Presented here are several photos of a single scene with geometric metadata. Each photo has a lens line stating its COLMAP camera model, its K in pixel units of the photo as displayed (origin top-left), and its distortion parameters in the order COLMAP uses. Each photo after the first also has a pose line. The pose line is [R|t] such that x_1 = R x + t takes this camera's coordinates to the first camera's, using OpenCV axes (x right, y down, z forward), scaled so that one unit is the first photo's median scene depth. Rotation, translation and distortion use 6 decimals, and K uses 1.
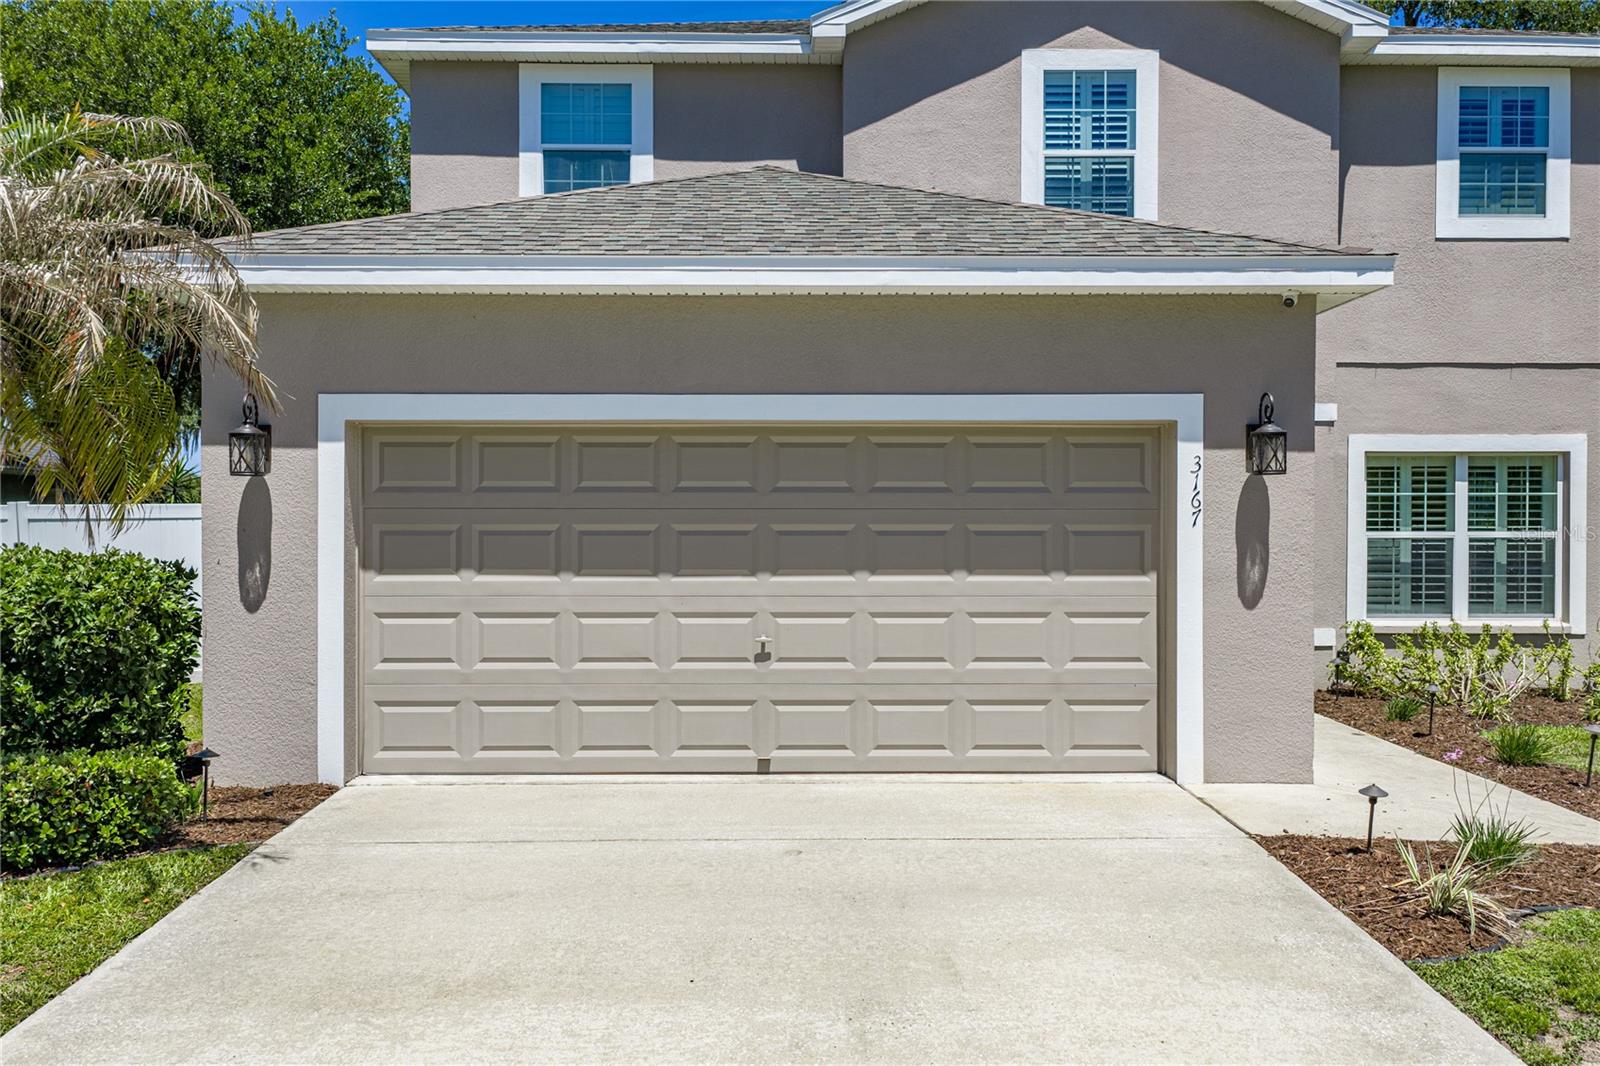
lens RADIAL K [[1321.4, 0, 798.9], [0, 1321.4, 539.1], [0, 0, 1]] dist [0.028924, -0.002220]
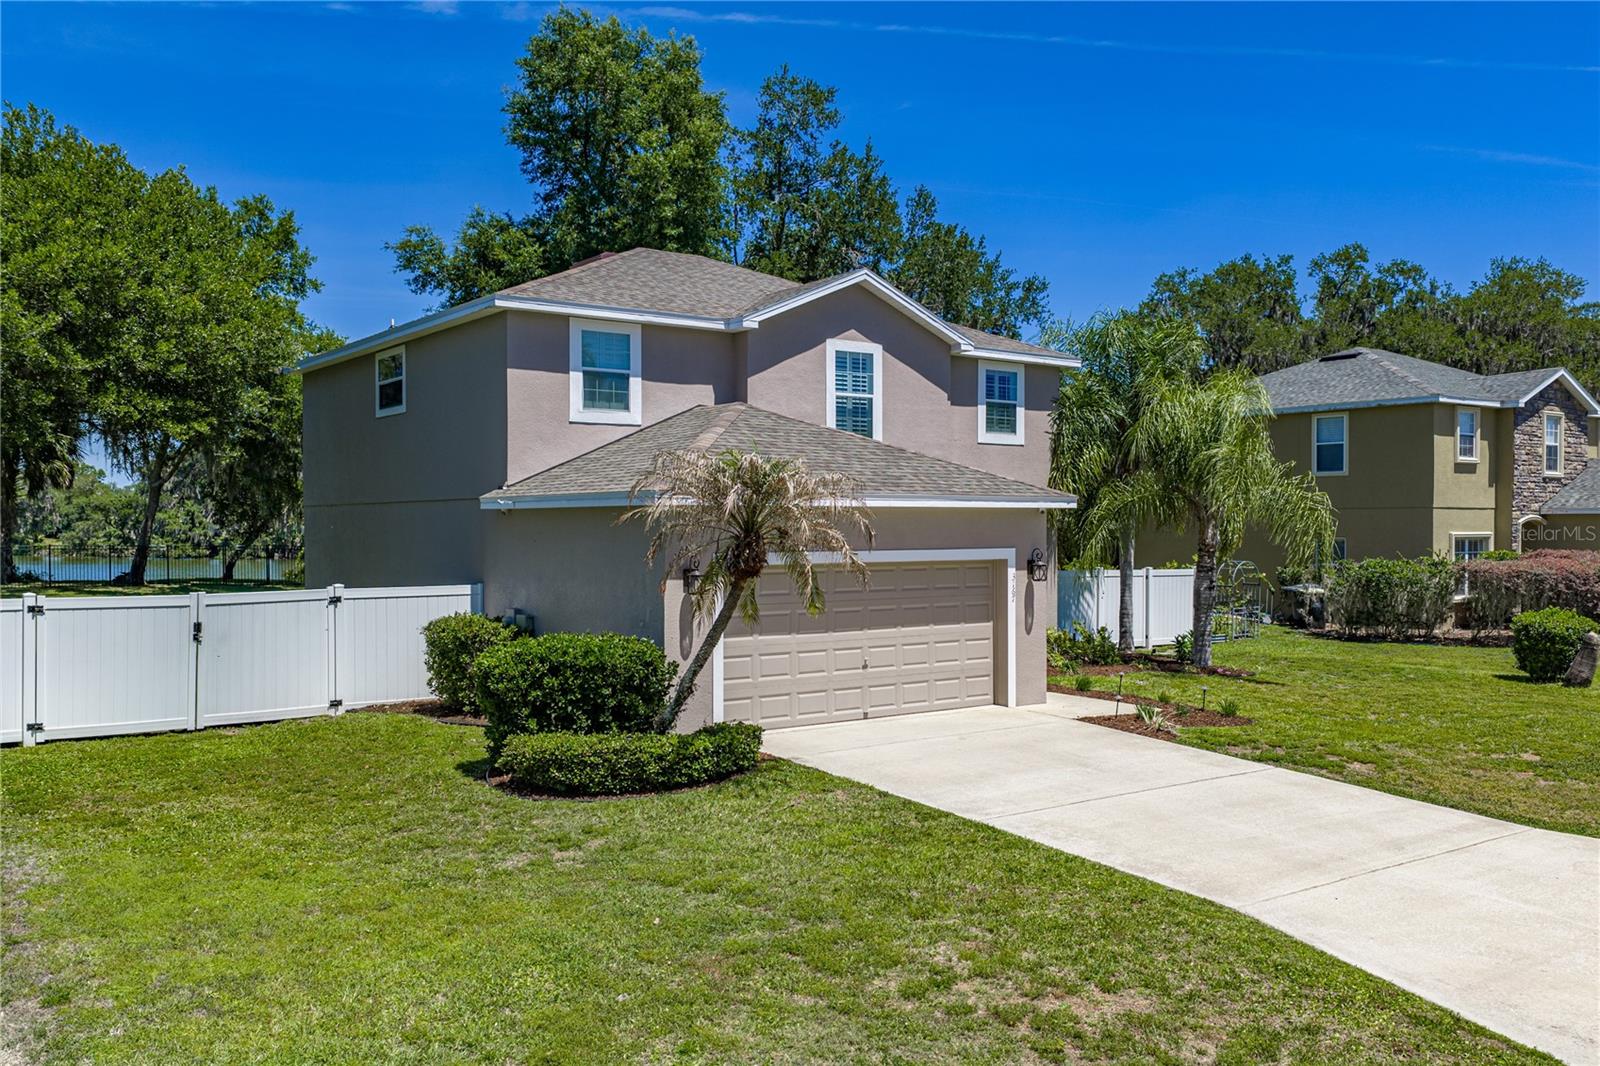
lens RADIAL K [[1331.6, 0, 797.1], [0, 1331.6, 531.7], [0, 0, 1]] dist [0.032010, 0.002071]
pose [[0.814101, -0.004062, 0.580708, -0.964764], [0.006700, 0.999975, -0.002399, -0.090220], [-0.580684, 0.005844, 0.814108, -0.514623]]
